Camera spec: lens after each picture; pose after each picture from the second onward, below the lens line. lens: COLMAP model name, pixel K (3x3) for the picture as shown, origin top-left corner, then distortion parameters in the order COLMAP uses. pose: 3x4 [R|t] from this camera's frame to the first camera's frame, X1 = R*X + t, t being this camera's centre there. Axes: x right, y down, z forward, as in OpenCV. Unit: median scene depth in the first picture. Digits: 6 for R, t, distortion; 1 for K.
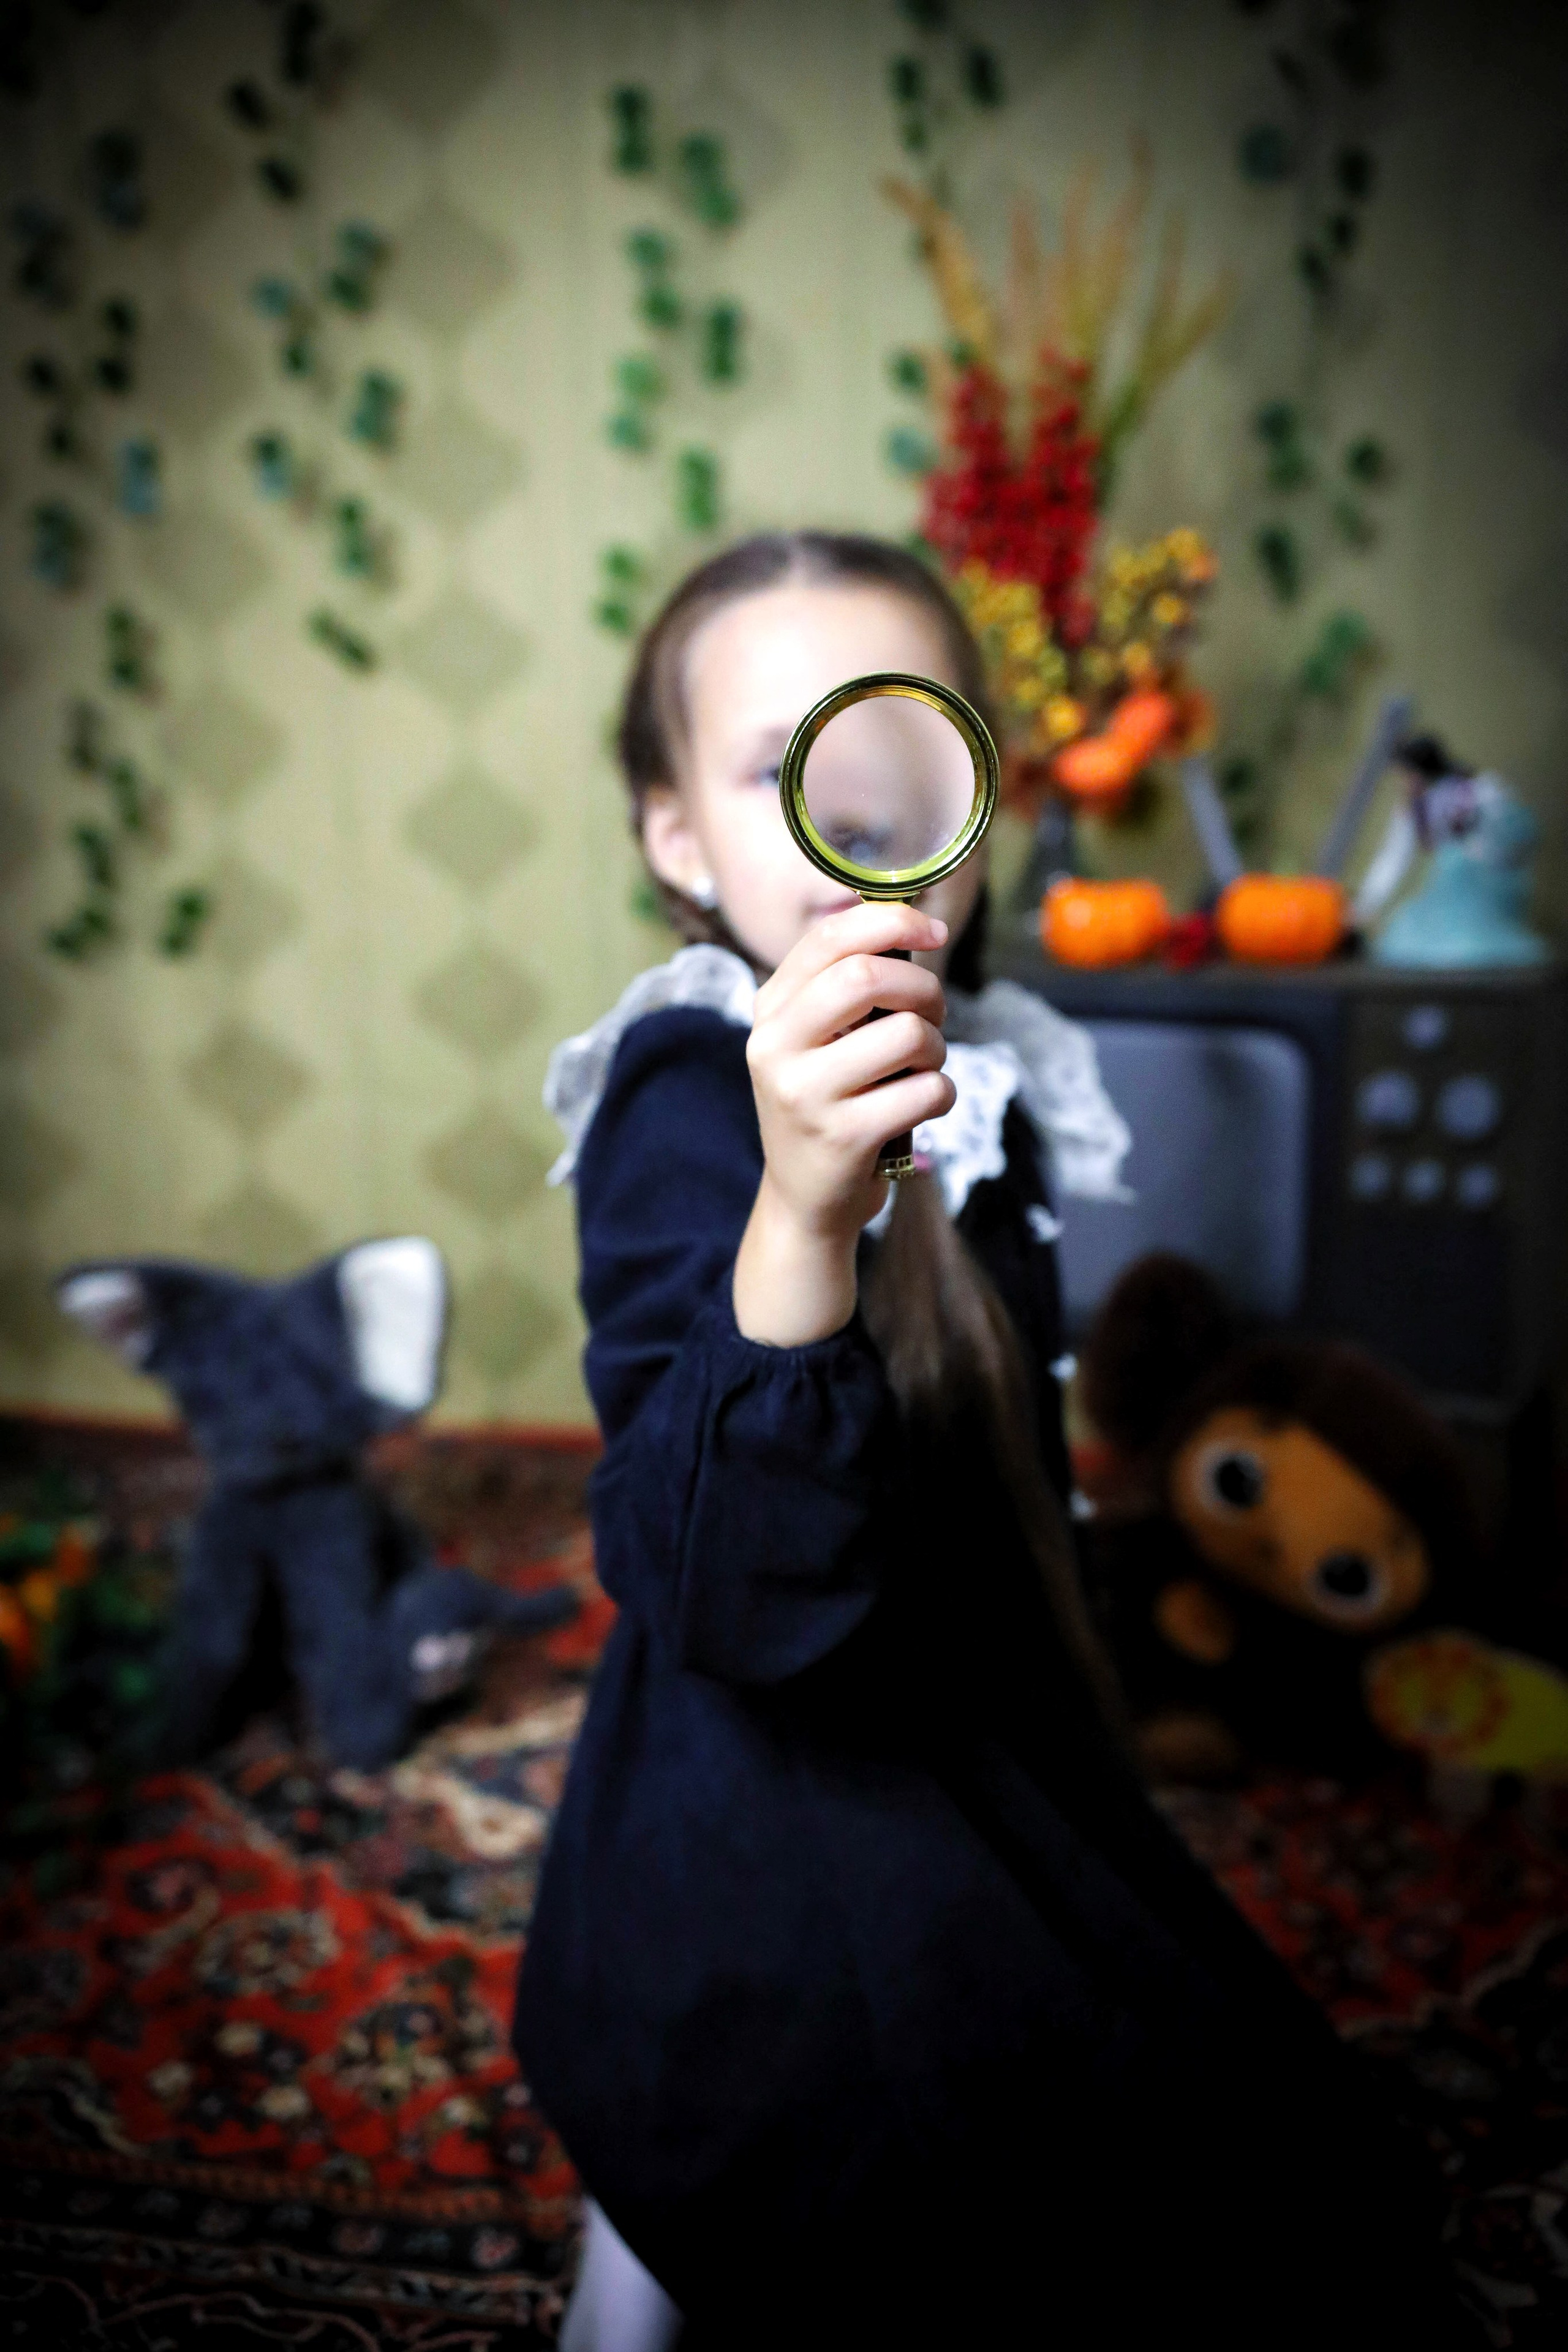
lens RADIAL K [[2112.6, 0, 791.8], [0, 2112.6, 1171.0], [0, 0, 1]] dist [0.050263, 0.149382]
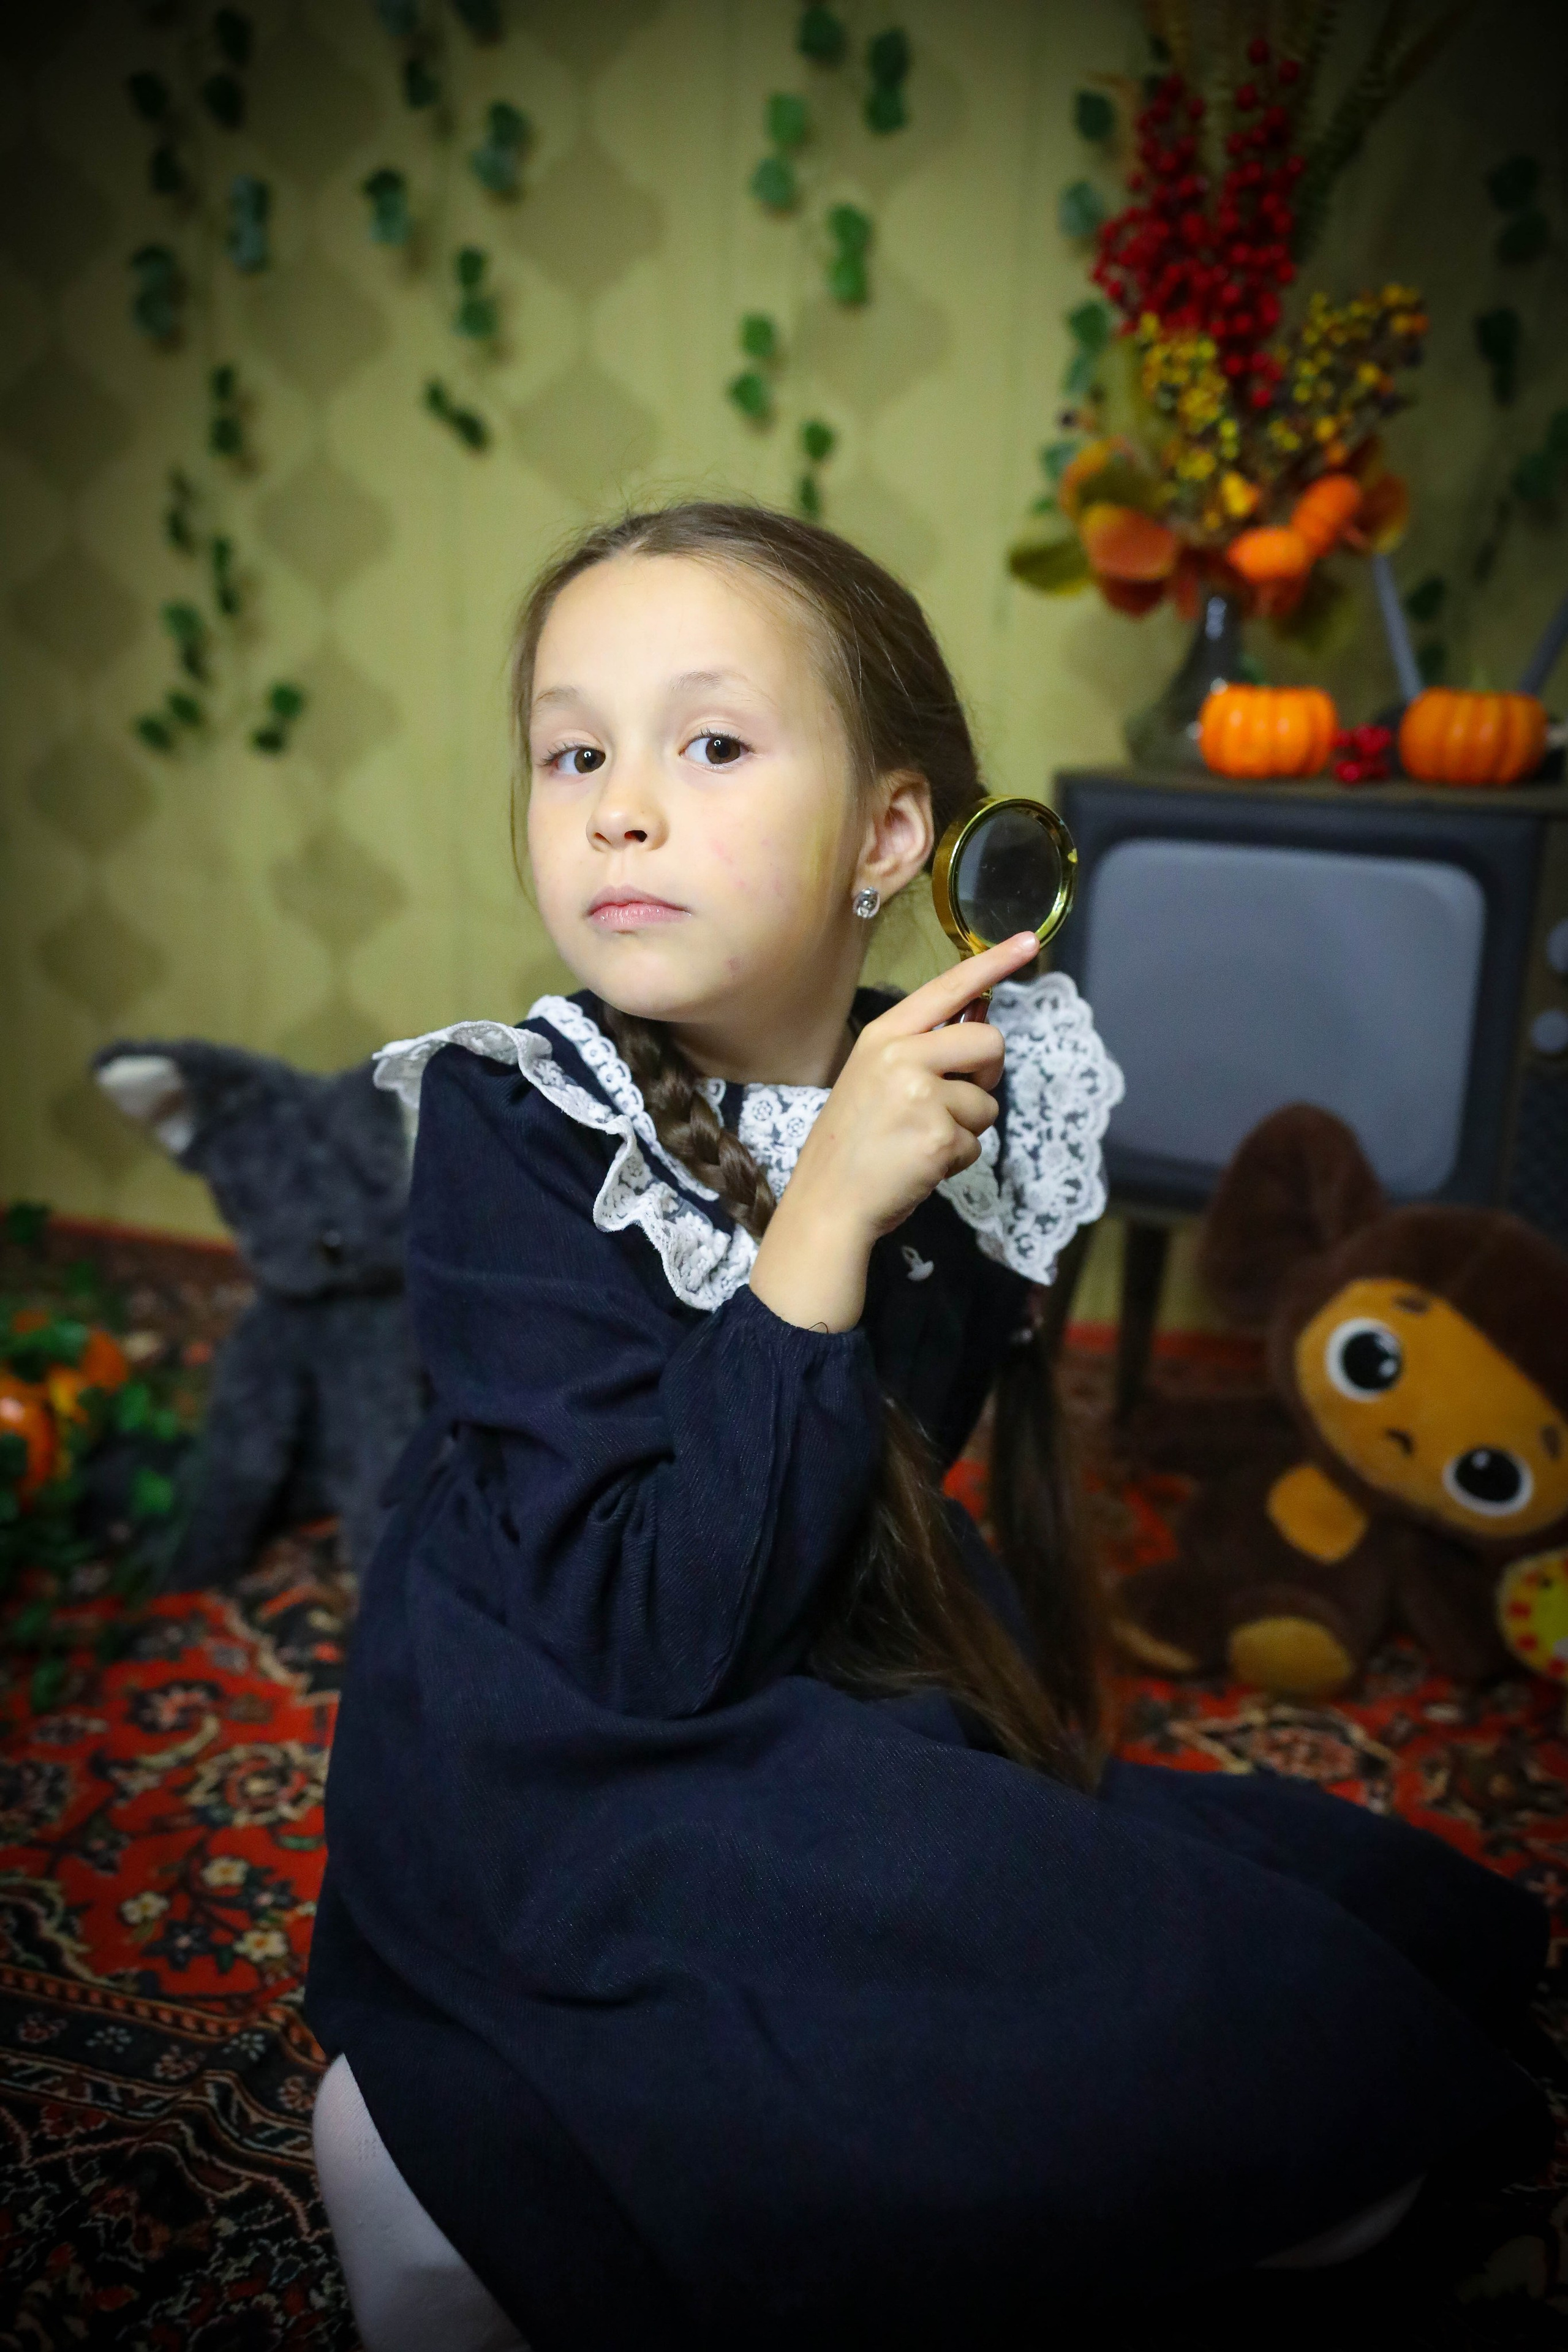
lens RADIAL K [[2112.6, 0, 790.1], [0, 2112.6, 1169.1], [0, 0, 1]] dist [0.050263, 0.149382]
pose [[0.996093, 0.064842, -0.059944, 0.014041], [-0.062342, 0.997142, 0.042673, 0.039593], [0.062540, -0.038769, 0.997289, 0.092351]]
